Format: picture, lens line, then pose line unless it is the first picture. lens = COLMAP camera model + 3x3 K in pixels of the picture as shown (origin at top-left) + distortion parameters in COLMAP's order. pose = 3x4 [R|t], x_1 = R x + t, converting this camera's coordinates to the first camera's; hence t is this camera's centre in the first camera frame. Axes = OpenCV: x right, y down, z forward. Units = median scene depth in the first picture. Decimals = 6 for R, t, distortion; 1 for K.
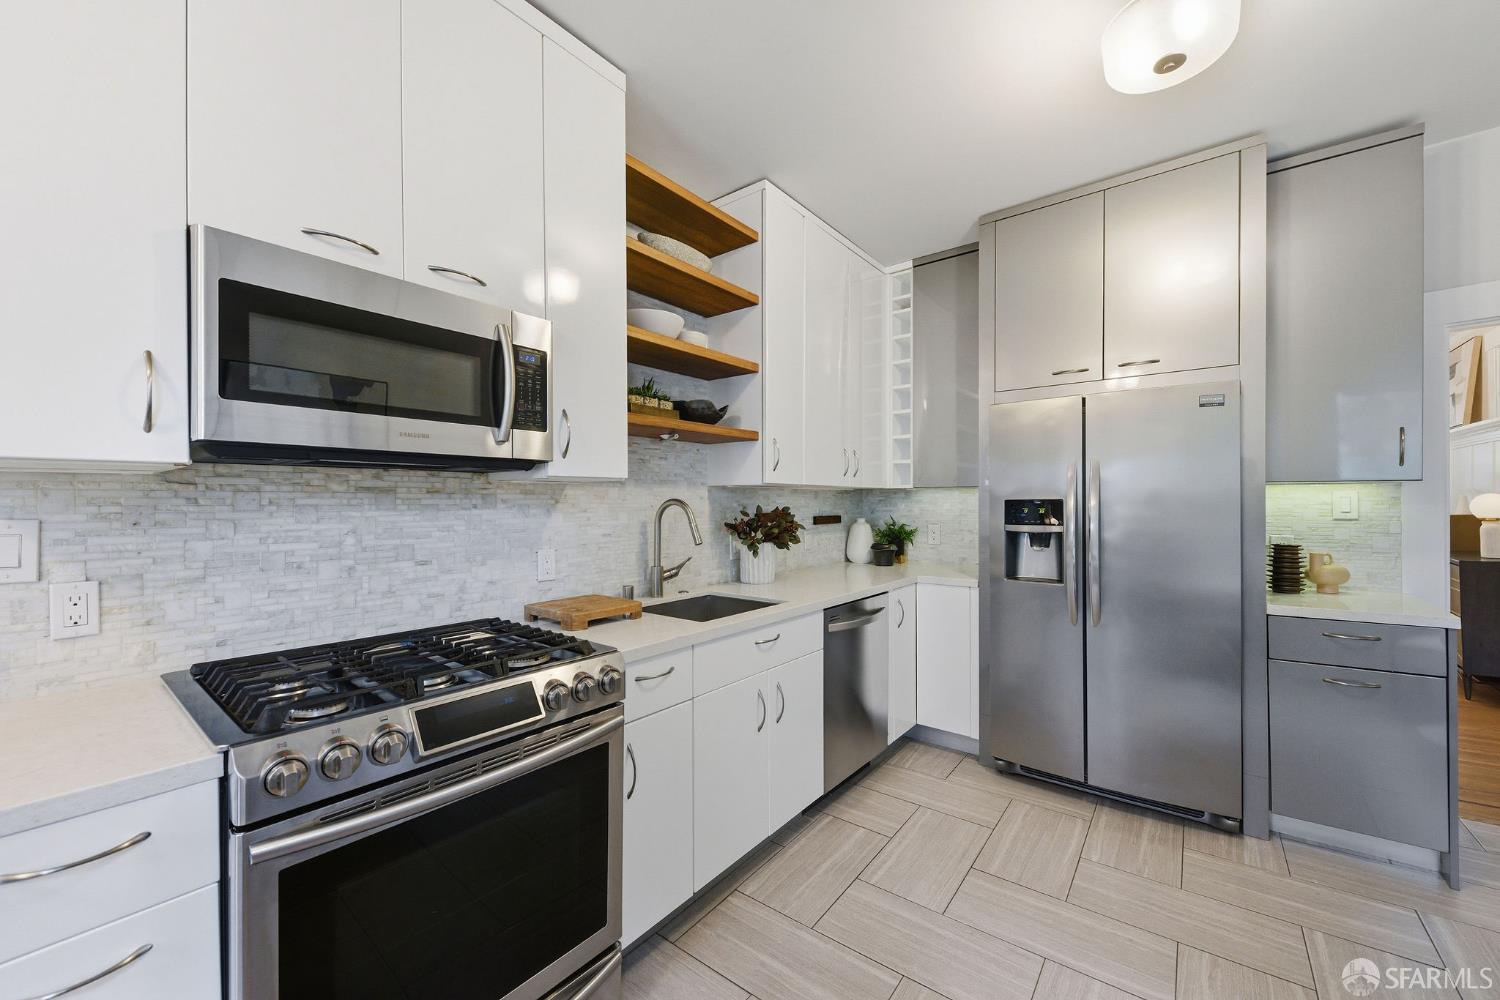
lens RADIAL K [[565.3, 0, 744.1], [0, 565.3, 505.4], [0, 0, 1]] dist [0.006985, -0.005759]
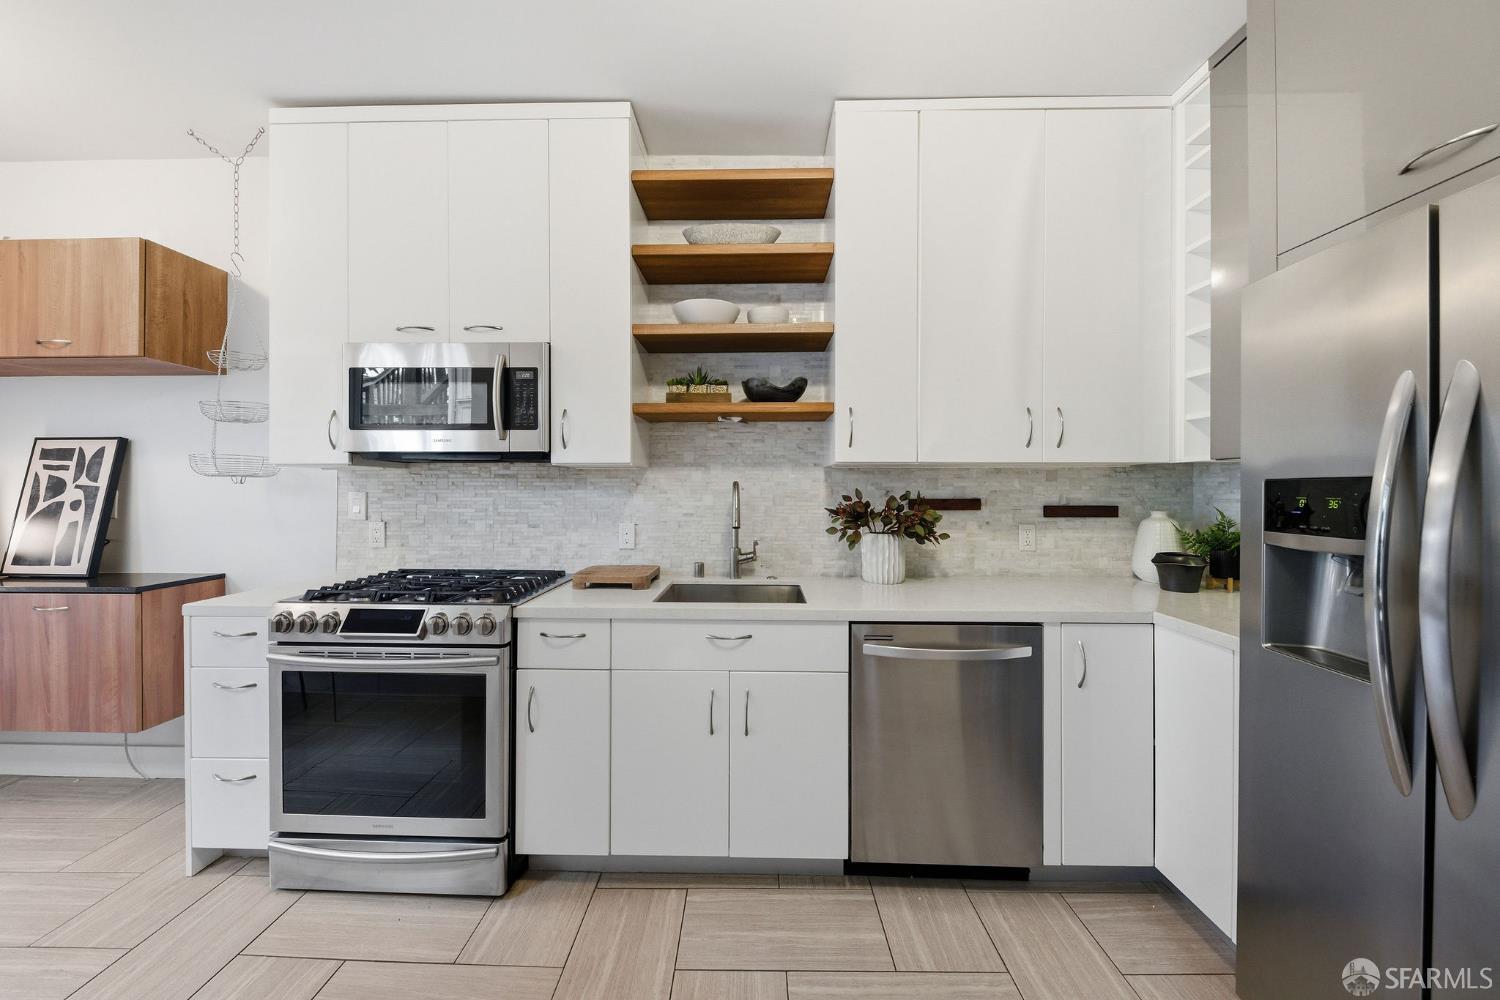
lens RADIAL K [[538.2, 0, 747.0], [0, 538.2, 490.5], [0, 0, 1]] dist [-0.001098, -0.001669]
pose [[0.614220, 0.008042, -0.789094, 0.664352], [-0.006865, 0.999965, 0.004847, 0.000004], [0.789105, 0.002440, 0.614253, 0.456343]]
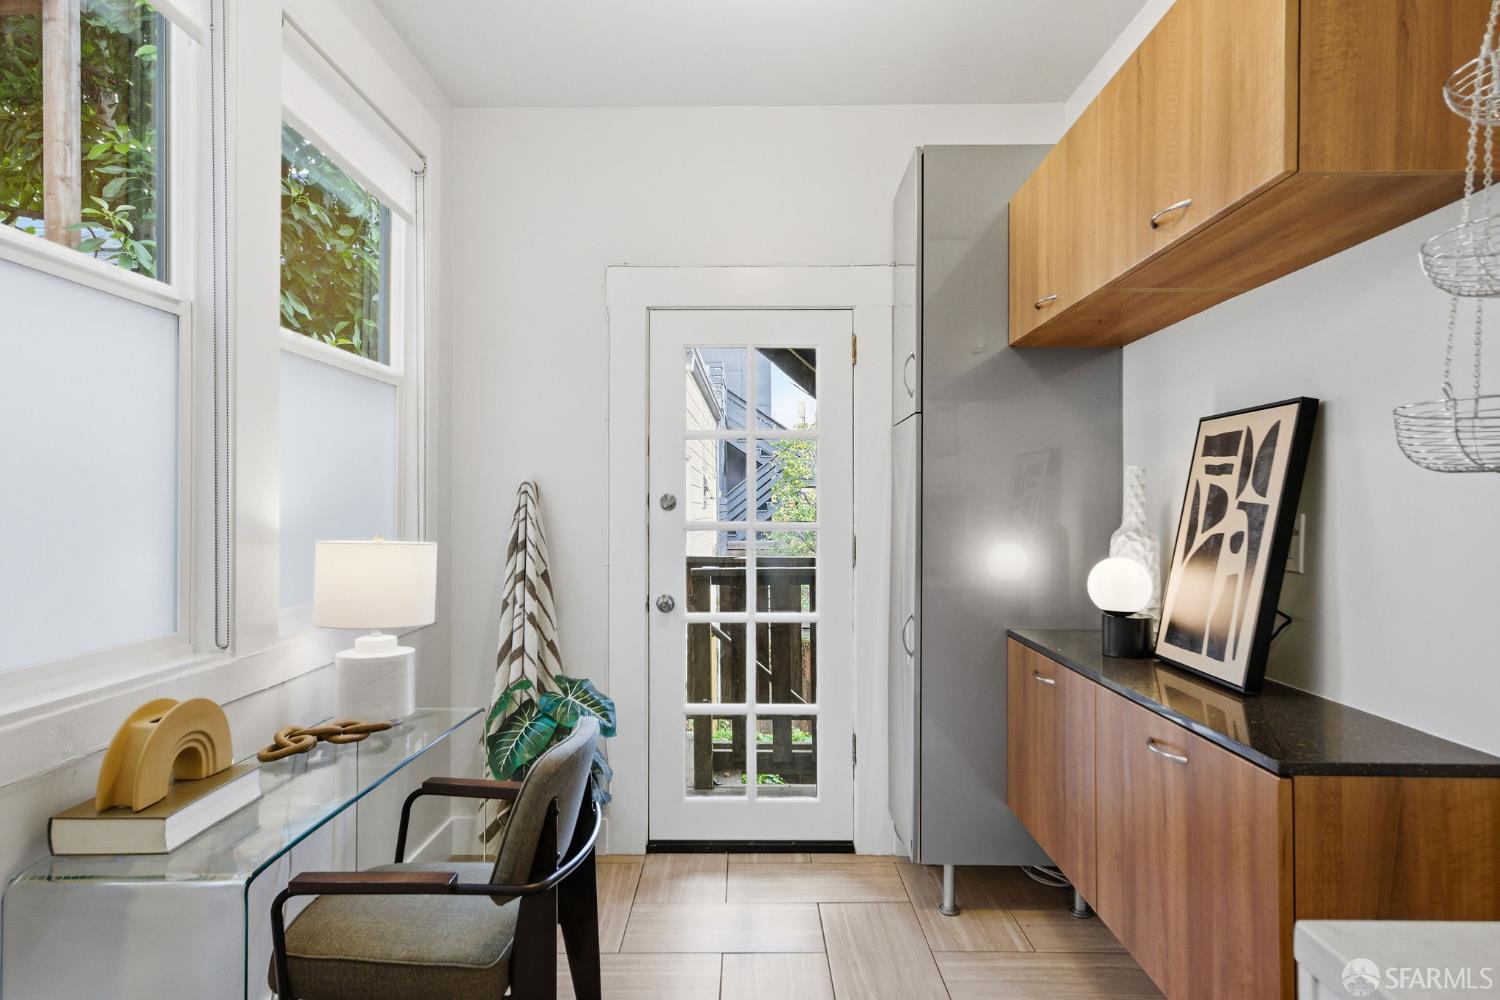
lens RADIAL K [[861.0, 0, 742.8], [0, 861.0, 504.0], [0, 0, 1]] dist [-0.001612, 0.010560]
pose [[-0.782391, 0.003990, -0.622774, -0.060756], [0.001818, 0.999990, 0.004123, 0.000842], [0.622784, 0.002094, -0.782391, 0.424929]]
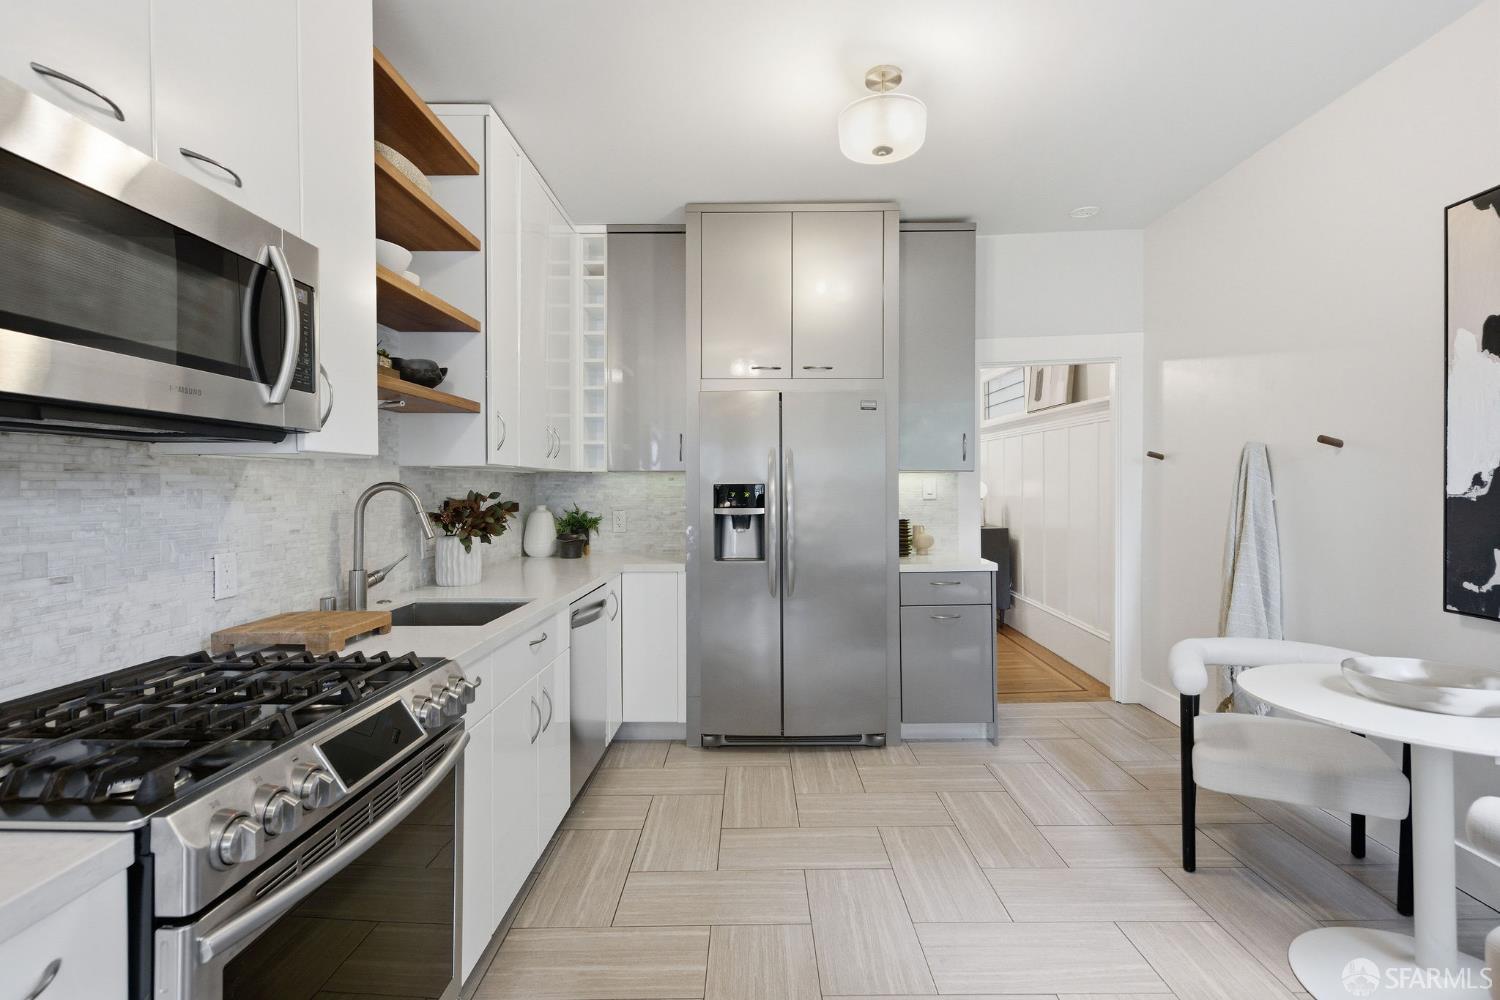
lens RADIAL K [[705.5, 0, 735.2], [0, 705.5, 494.3], [0, 0, 1]] dist [0.014510, -0.004395]
pose [[0.800021, -0.006099, 0.599941, -0.343089], [0.004042, 0.999980, 0.004776, 0.002599], [-0.599959, -0.001397, 0.800030, -0.074899]]
